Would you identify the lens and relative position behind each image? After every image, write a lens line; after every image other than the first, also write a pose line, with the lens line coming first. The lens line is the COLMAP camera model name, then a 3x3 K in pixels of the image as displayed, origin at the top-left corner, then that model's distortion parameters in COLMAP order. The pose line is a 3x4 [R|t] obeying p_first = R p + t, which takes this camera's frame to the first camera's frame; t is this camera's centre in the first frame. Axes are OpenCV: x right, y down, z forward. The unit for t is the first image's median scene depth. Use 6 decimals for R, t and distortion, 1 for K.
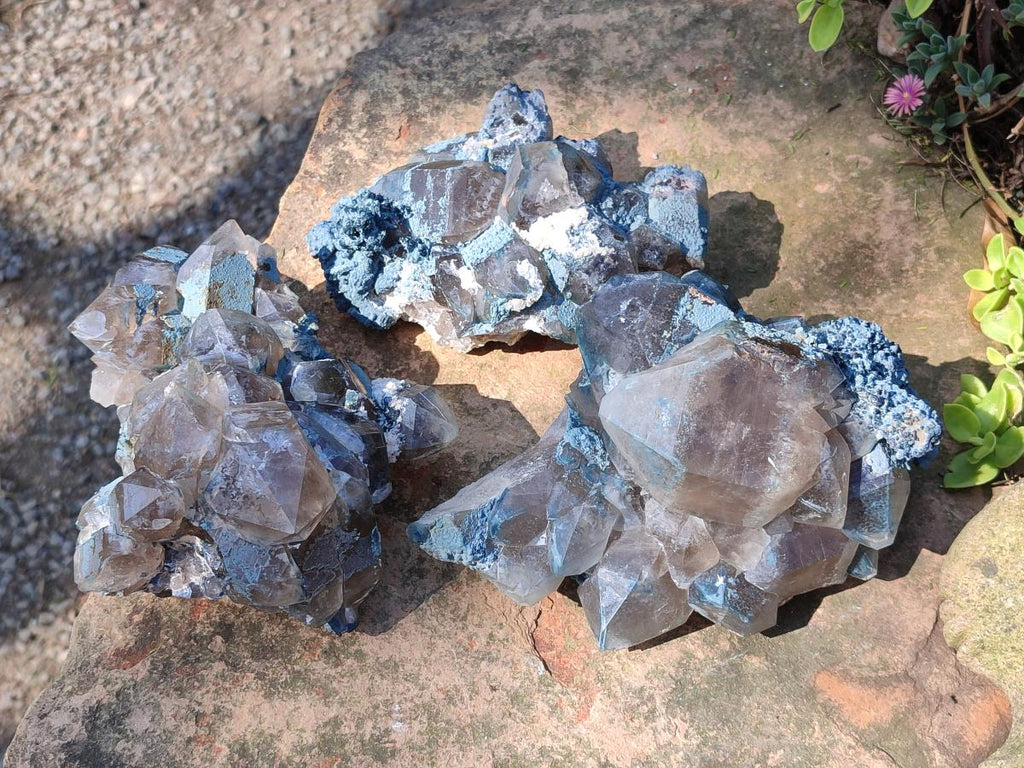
lens RADIAL K [[1509.1, 0, 515.9], [0, 1509.1, 436.9], [0, 0, 1]] dist [0.330878, -2.191730]
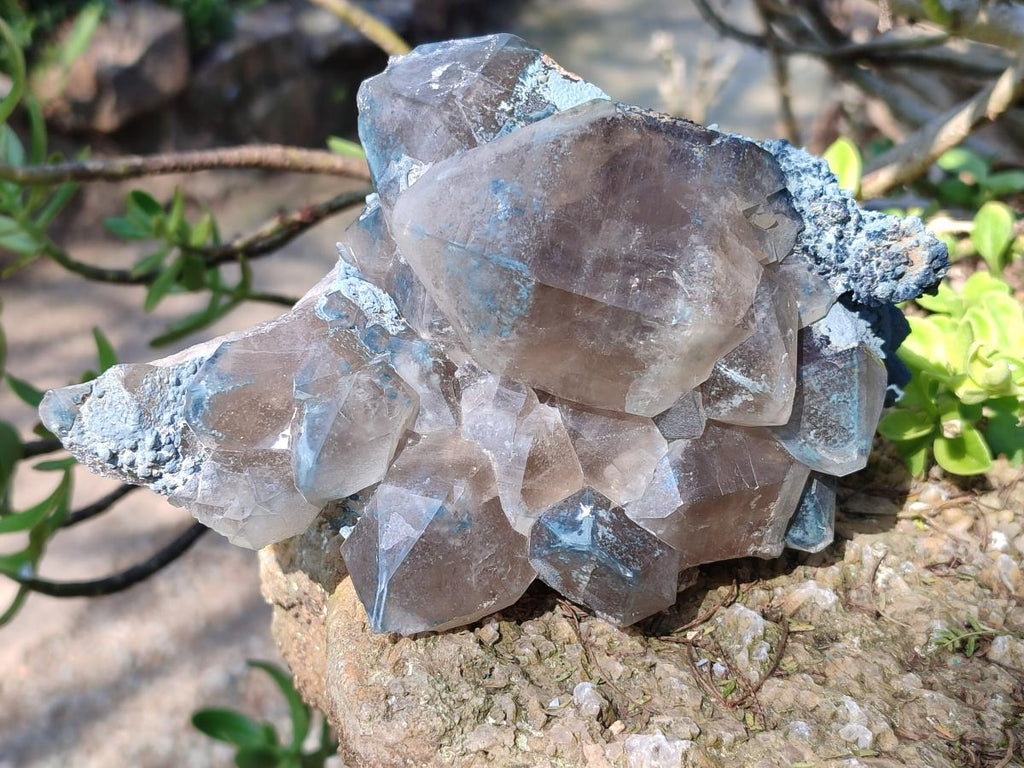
lens RADIAL K [[1509.1, 0, 515.9], [0, 1509.1, 436.9], [0, 0, 1]] dist [0.330878, -2.191730]
pose [[0.990032, 0.060071, 0.127386, 0.032077], [-0.020505, 0.956319, -0.291604, 0.237553], [-0.139339, 0.286085, 0.948019, 0.443116]]
